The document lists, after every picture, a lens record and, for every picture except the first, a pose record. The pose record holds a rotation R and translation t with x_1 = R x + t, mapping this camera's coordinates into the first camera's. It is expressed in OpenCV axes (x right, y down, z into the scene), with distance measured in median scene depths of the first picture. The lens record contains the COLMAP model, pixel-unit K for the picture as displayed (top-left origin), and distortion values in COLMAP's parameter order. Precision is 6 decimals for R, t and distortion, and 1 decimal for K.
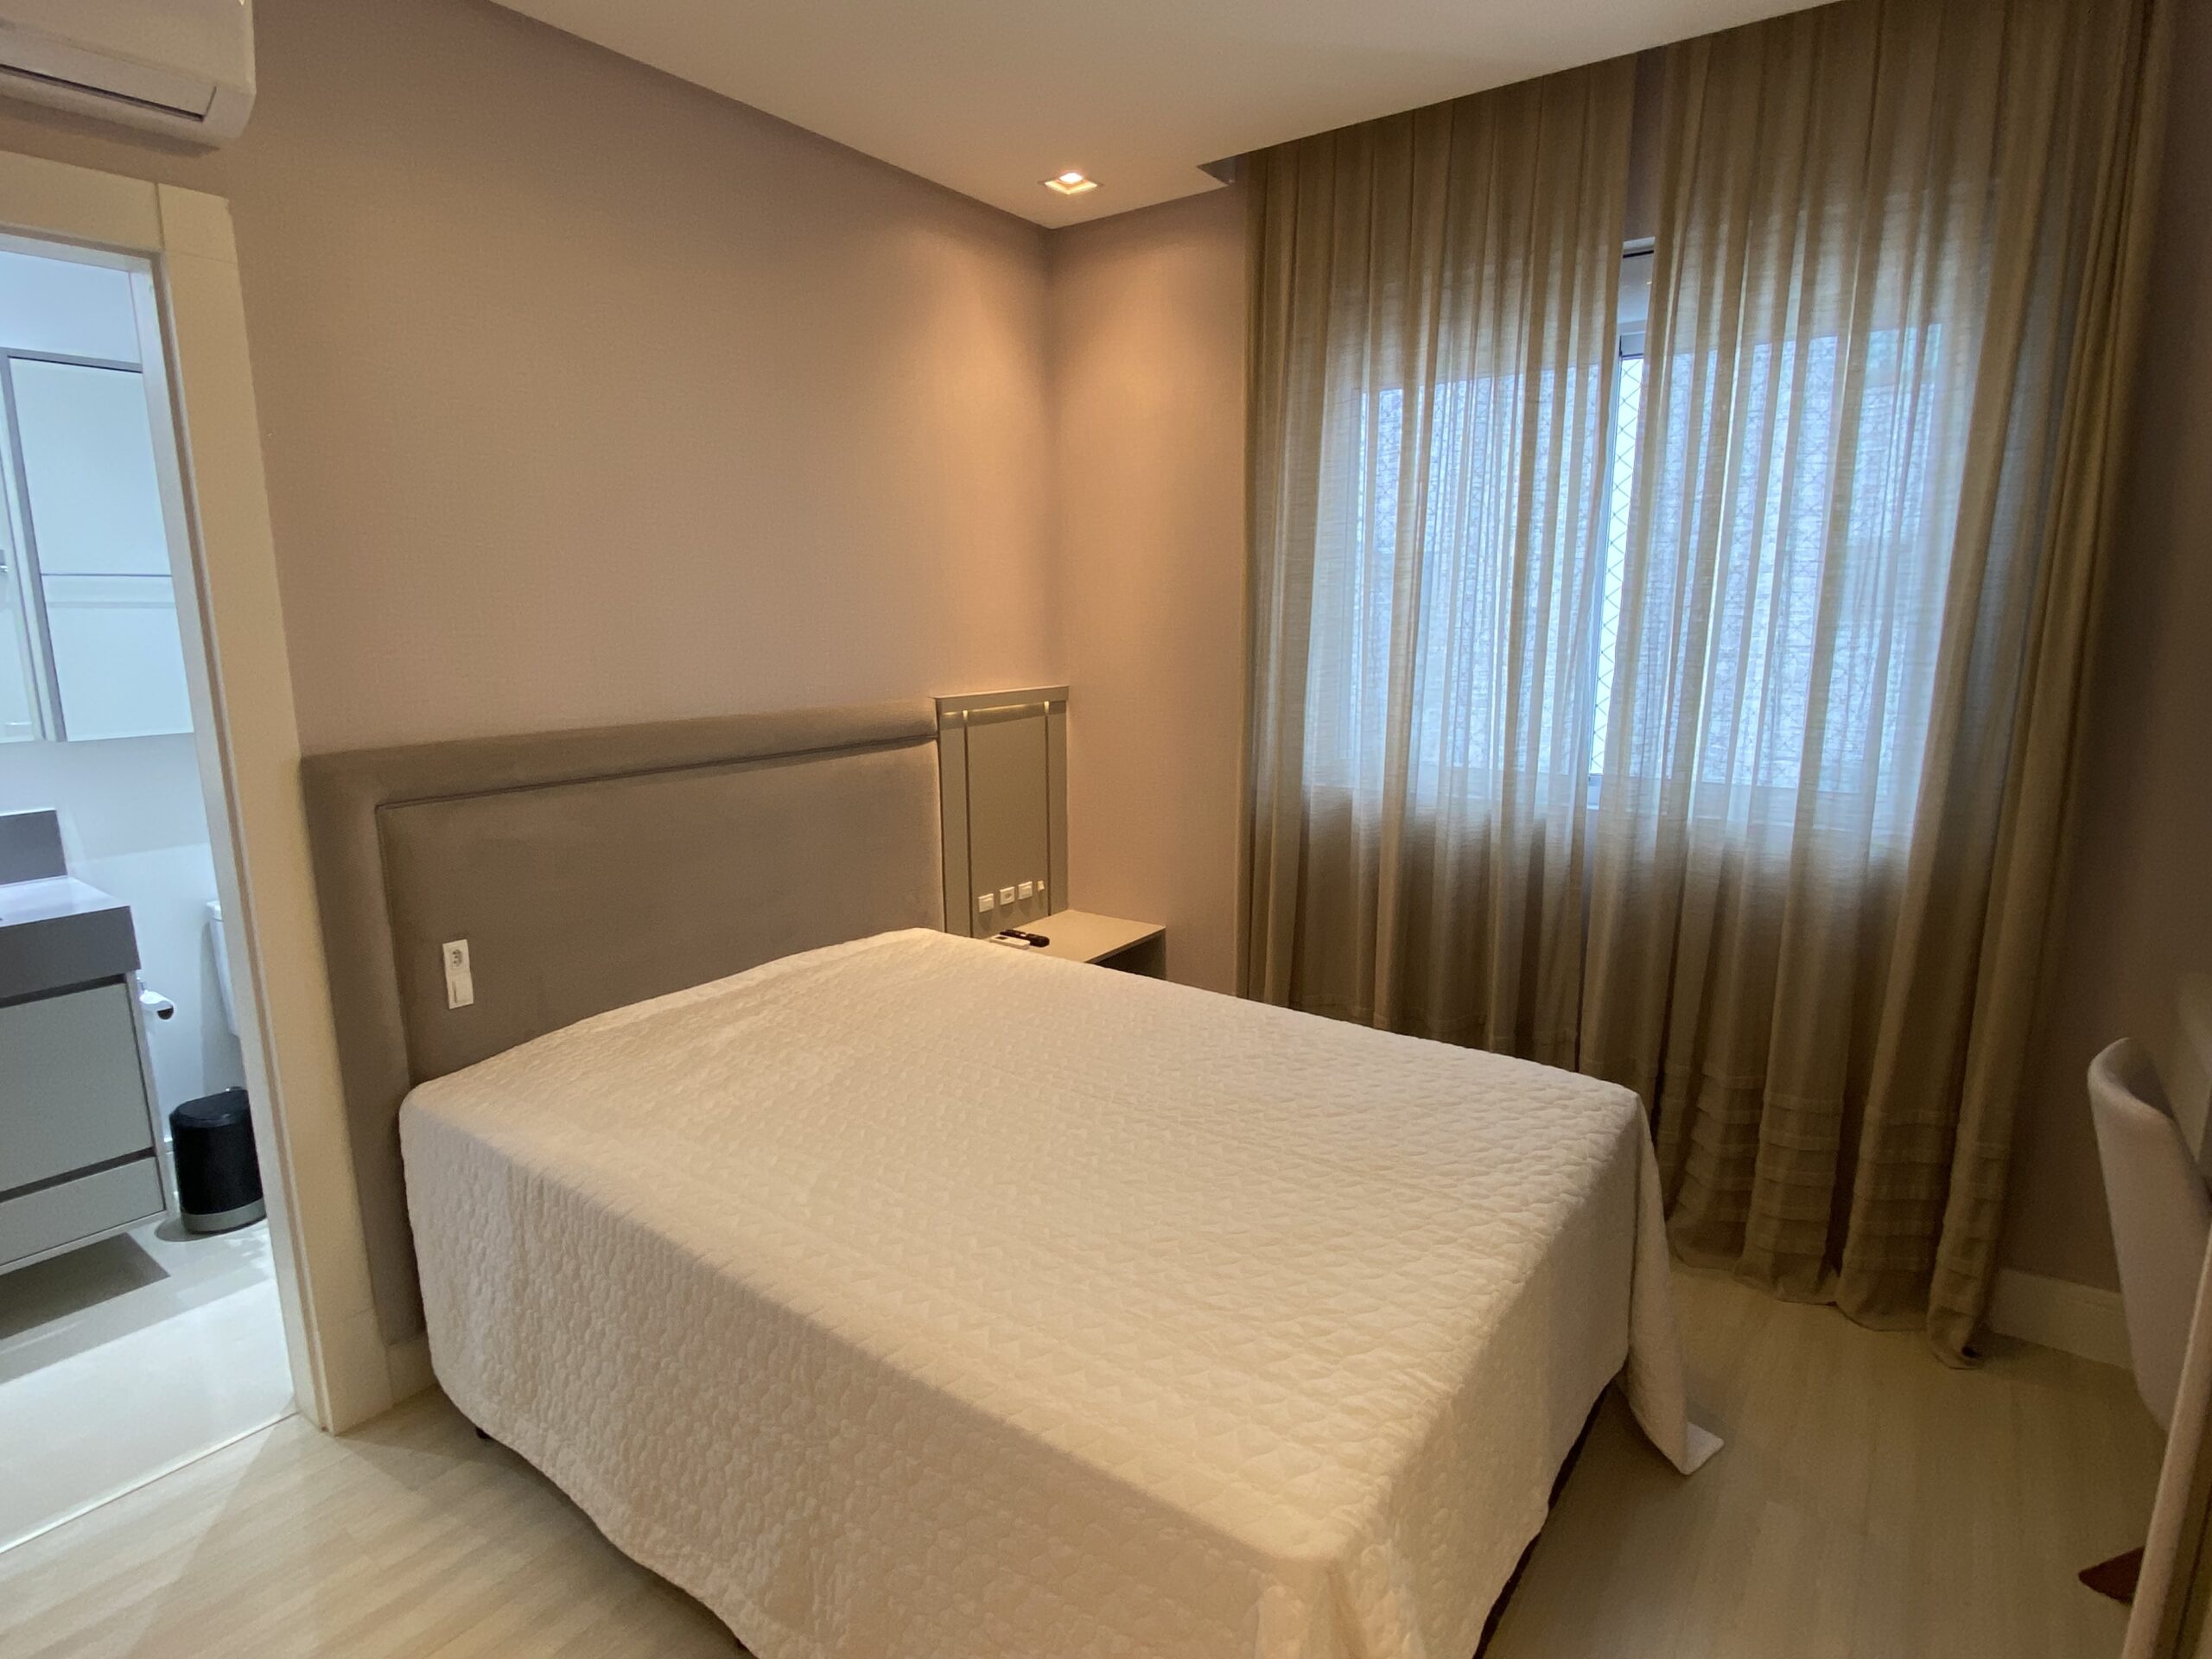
lens RADIAL K [[1175.7, 0, 1106.0], [0, 1175.7, 829.5], [0, 0, 1]] dist [-0.001414, -0.000263]
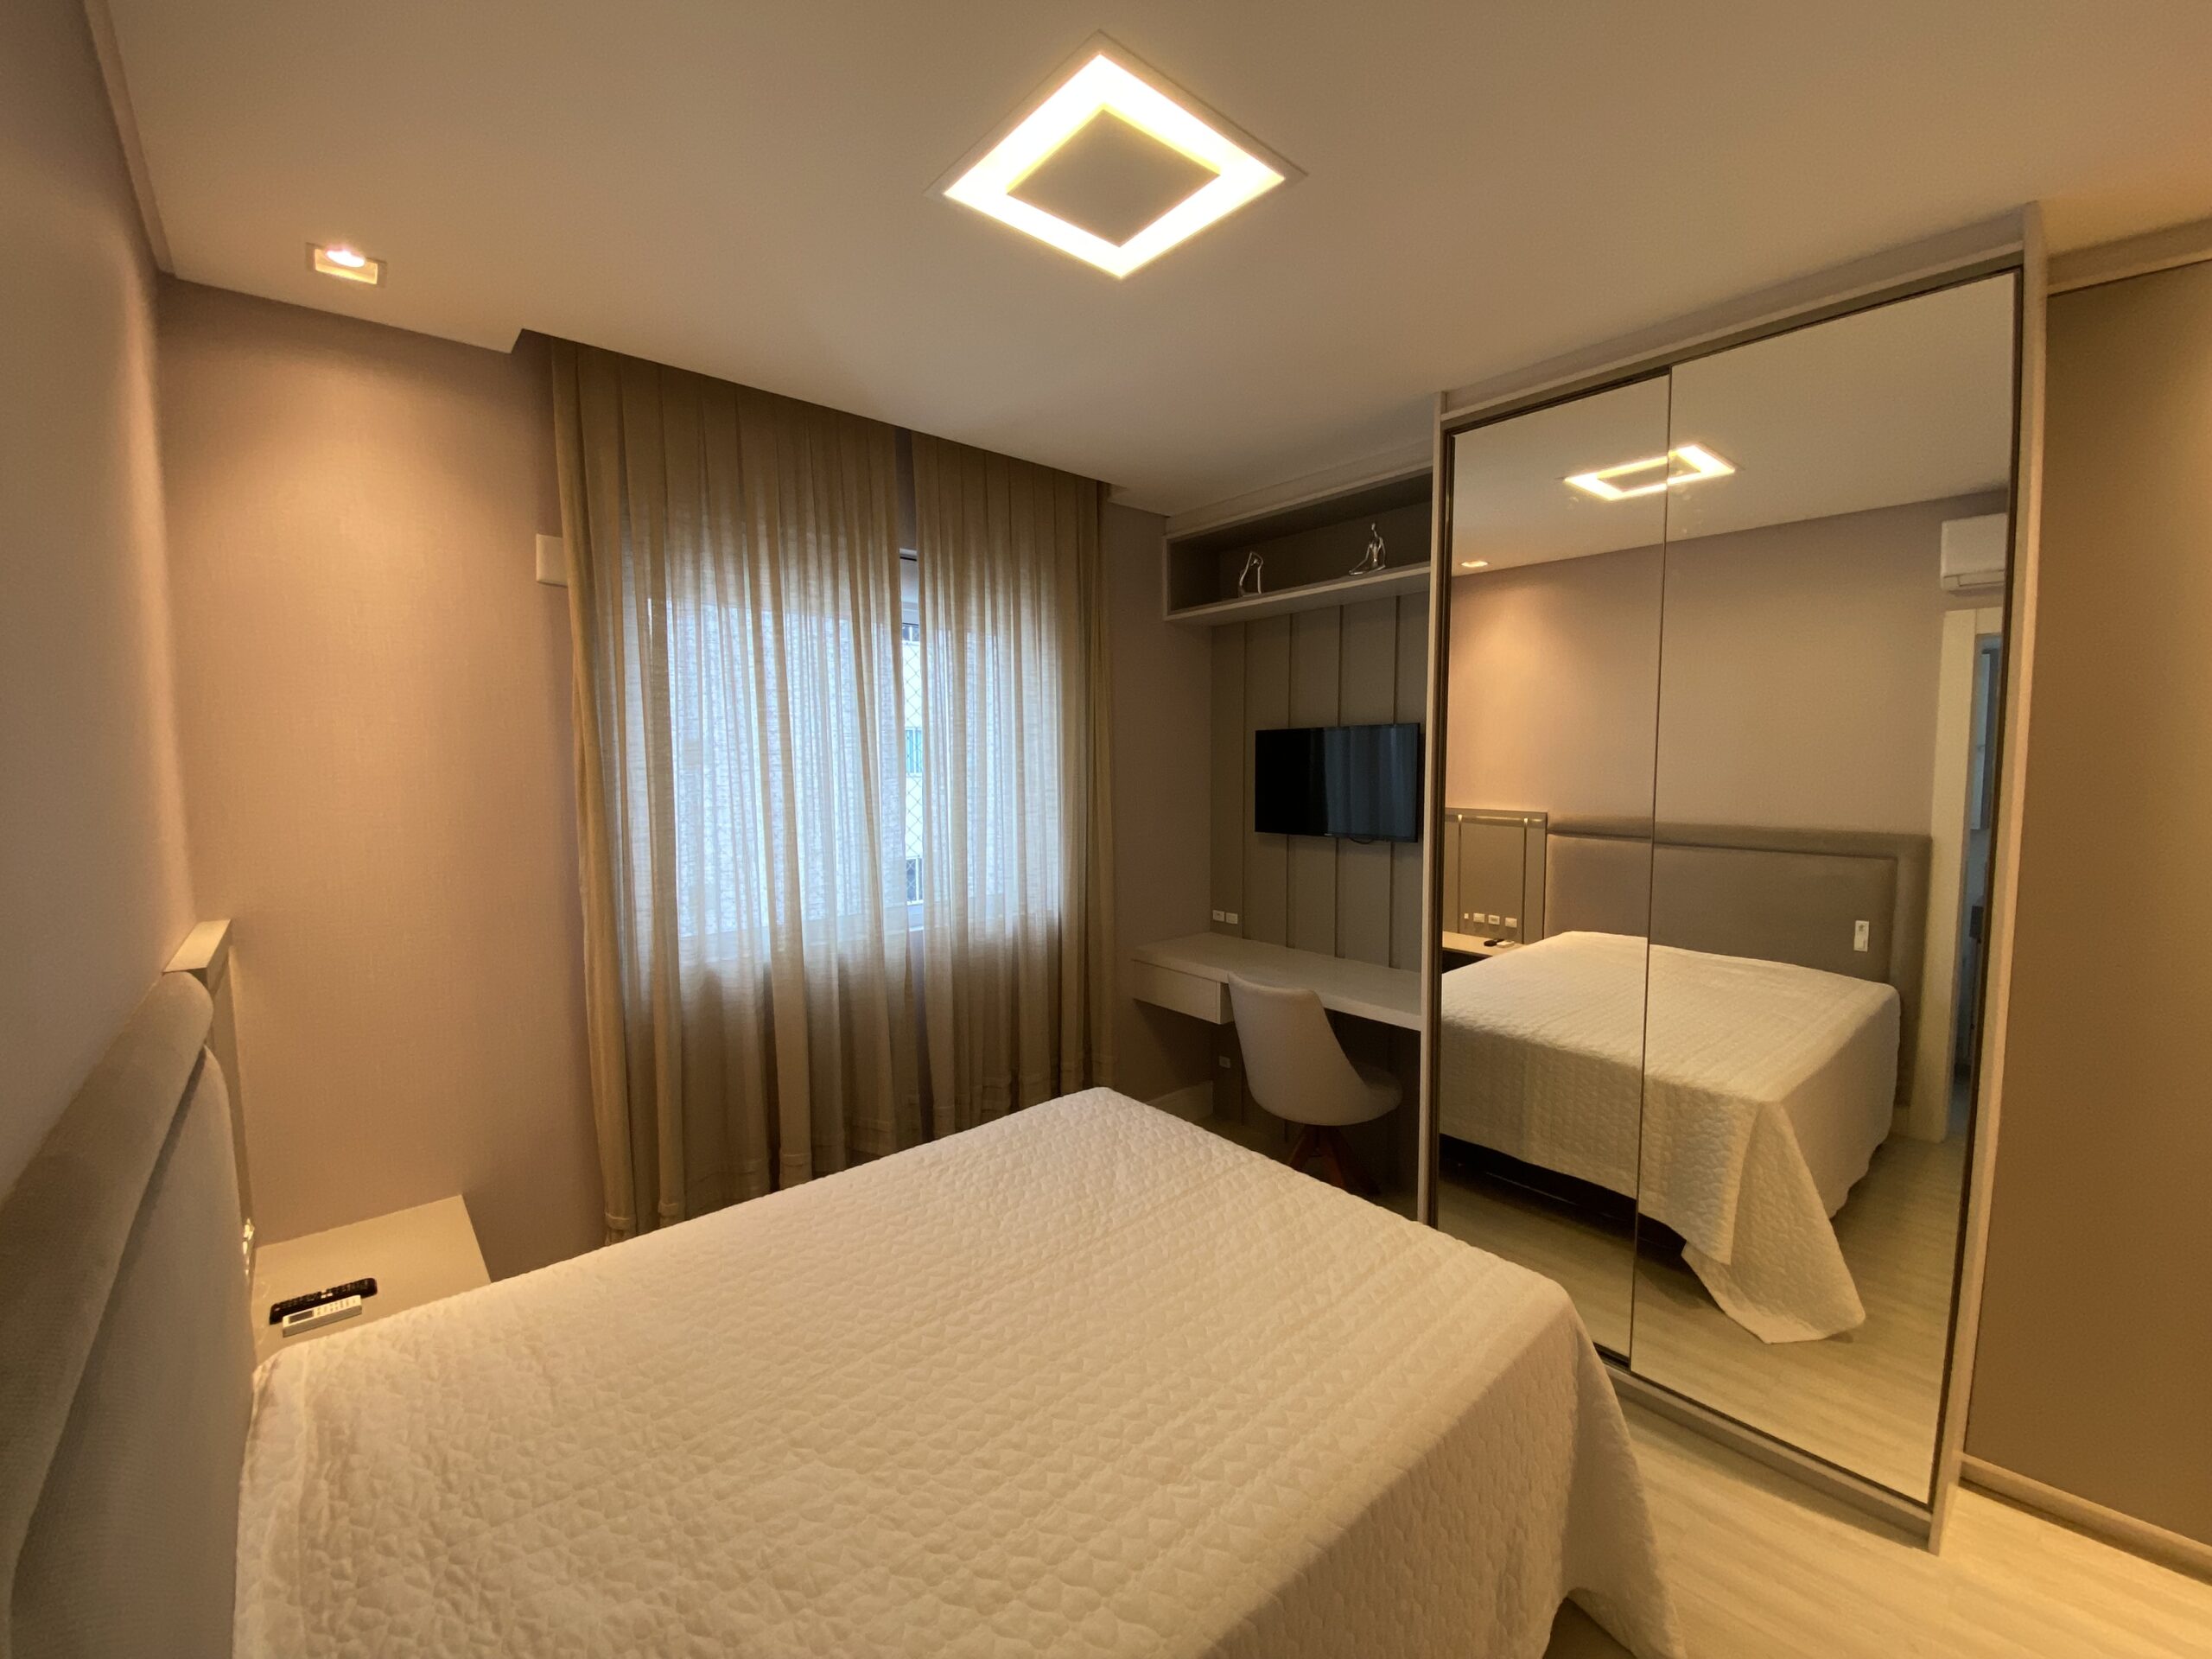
lens RADIAL K [[893.9, 0, 1097.9], [0, 893.9, 829.9], [0, 0, 1]] dist [0.023621, -0.024141]
pose [[0.213728, -0.076426, 0.973899, -0.584802], [0.186485, 0.981794, 0.036120, -0.139158], [-0.958928, 0.173898, 0.224089, 0.536233]]
